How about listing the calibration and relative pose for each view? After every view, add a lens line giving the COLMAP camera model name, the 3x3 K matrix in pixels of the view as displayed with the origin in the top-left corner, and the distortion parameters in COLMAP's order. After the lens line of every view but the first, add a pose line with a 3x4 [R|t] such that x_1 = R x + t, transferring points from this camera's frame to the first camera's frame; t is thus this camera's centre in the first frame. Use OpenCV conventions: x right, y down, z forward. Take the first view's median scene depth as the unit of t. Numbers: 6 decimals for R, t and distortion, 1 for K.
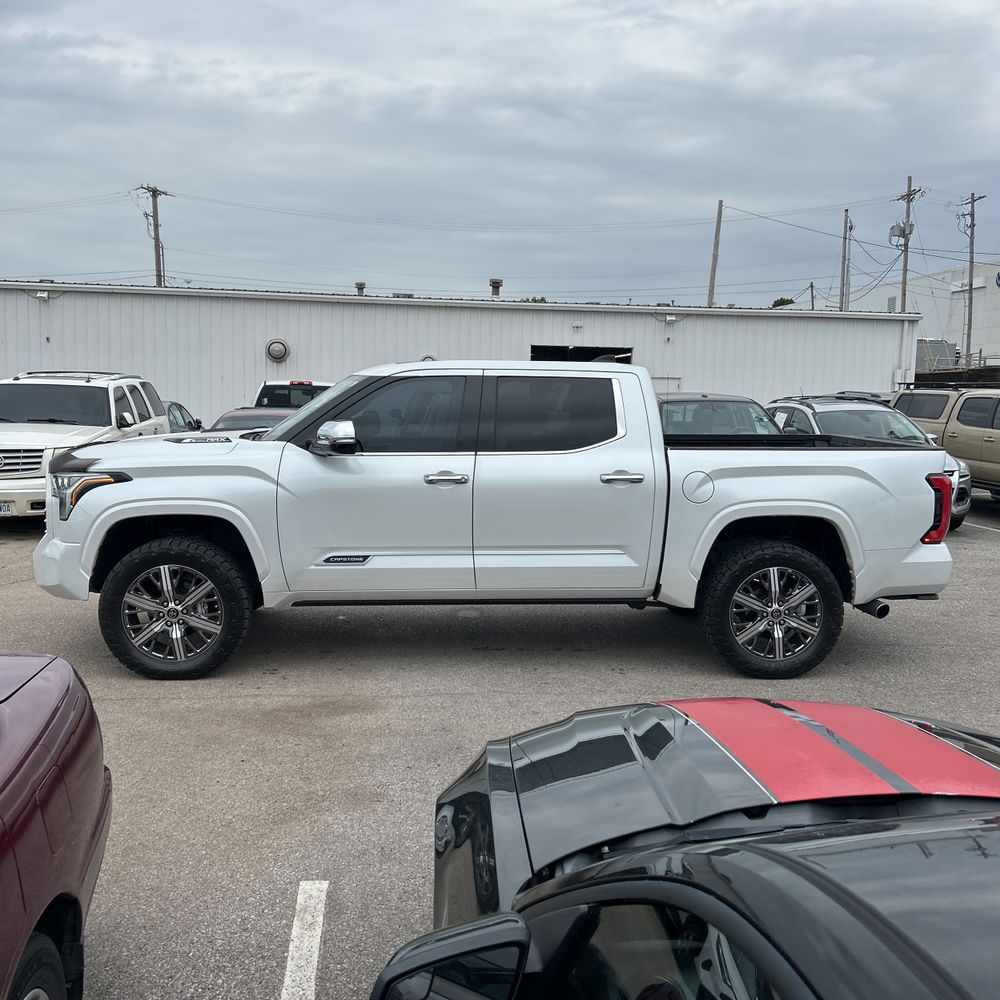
lens RADIAL K [[1018.7, 0, 501.9], [0, 1018.7, 488.5], [0, 0, 1]] dist [0.105610, -0.143689]
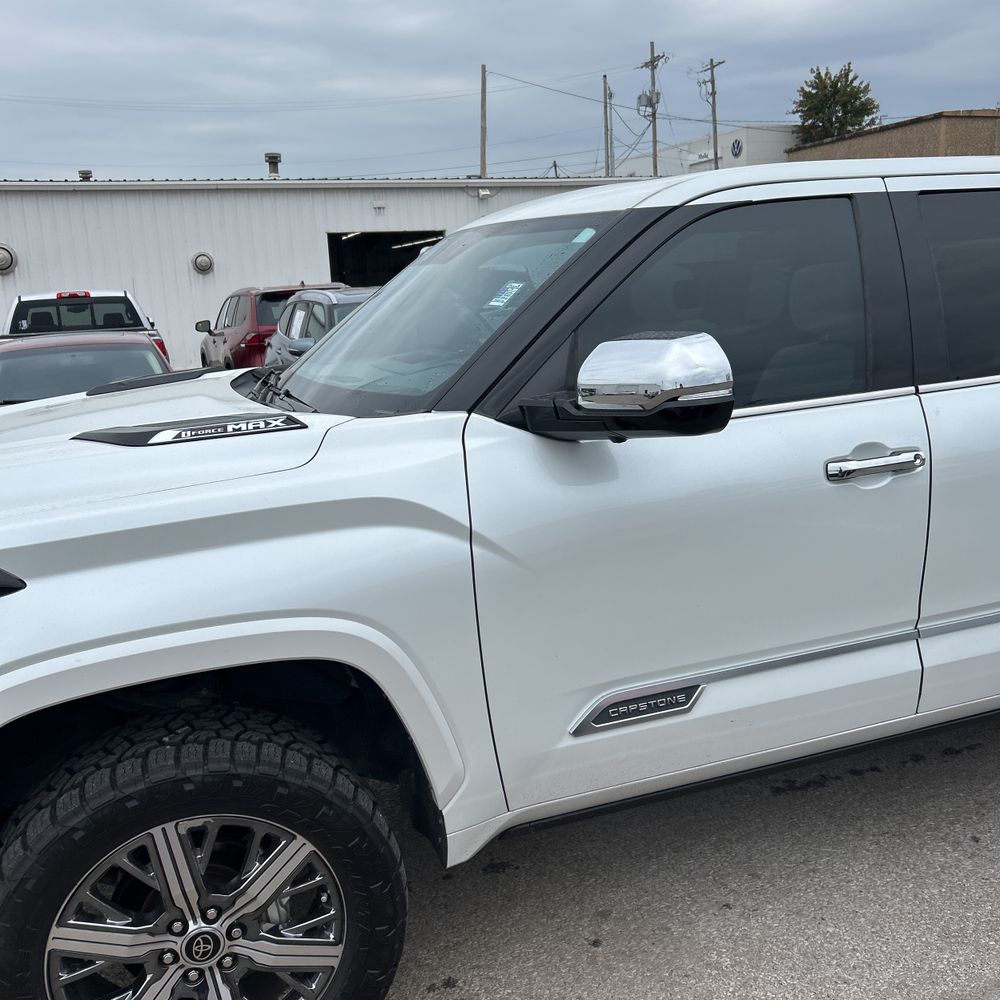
lens RADIAL K [[1018.5, 0, 496.6], [0, 1018.5, 502.1], [0, 0, 1]] dist [0.051793, -0.051483]
pose [[0.963748, -0.123489, 0.236519, -0.275024], [0.096751, 0.987860, 0.121543, -0.053926], [-0.248656, -0.094253, 0.963995, 0.630369]]
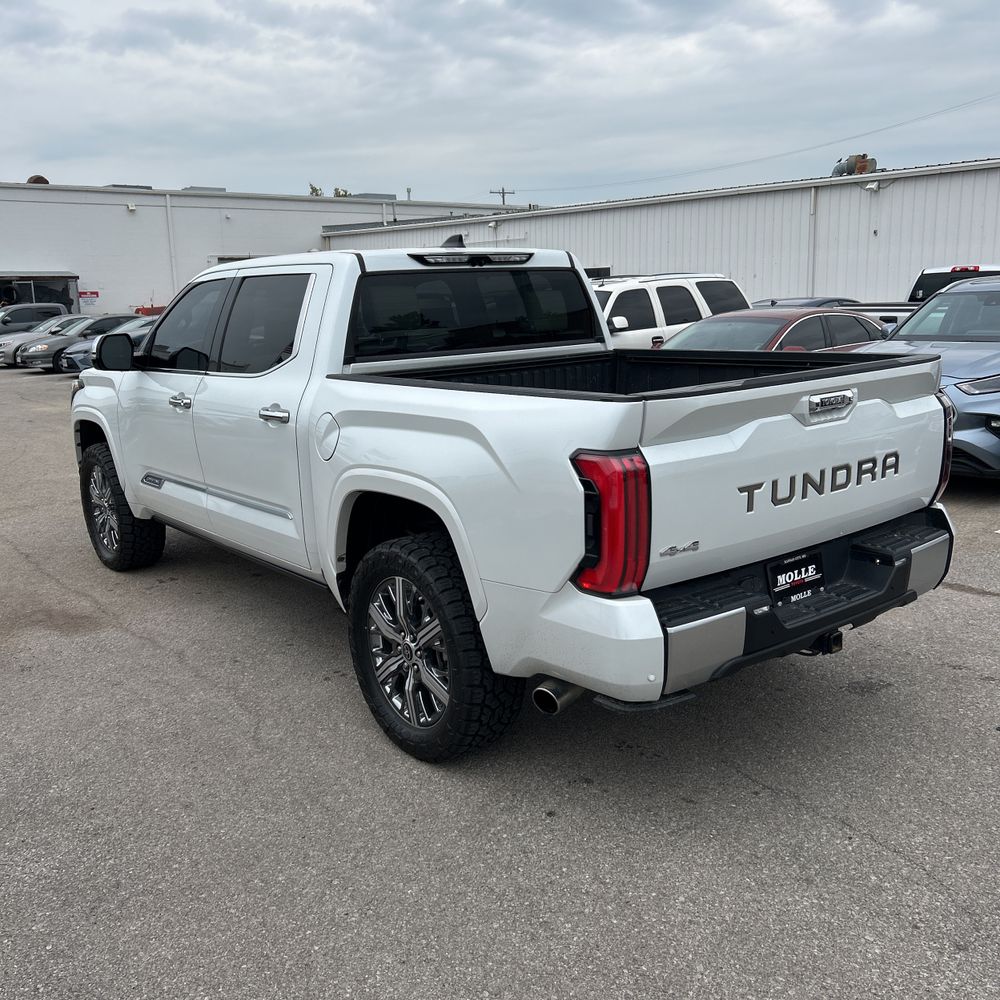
lens RADIAL K [[1018.7, 0, 501.9], [0, 1018.7, 488.5], [0, 0, 1]] dist [0.105610, -0.143689]
pose [[0.544508, 0.127020, -0.829082, 0.795666], [-0.042297, 0.991367, 0.124105, -0.053699], [0.837688, -0.032508, 0.545180, 0.718982]]
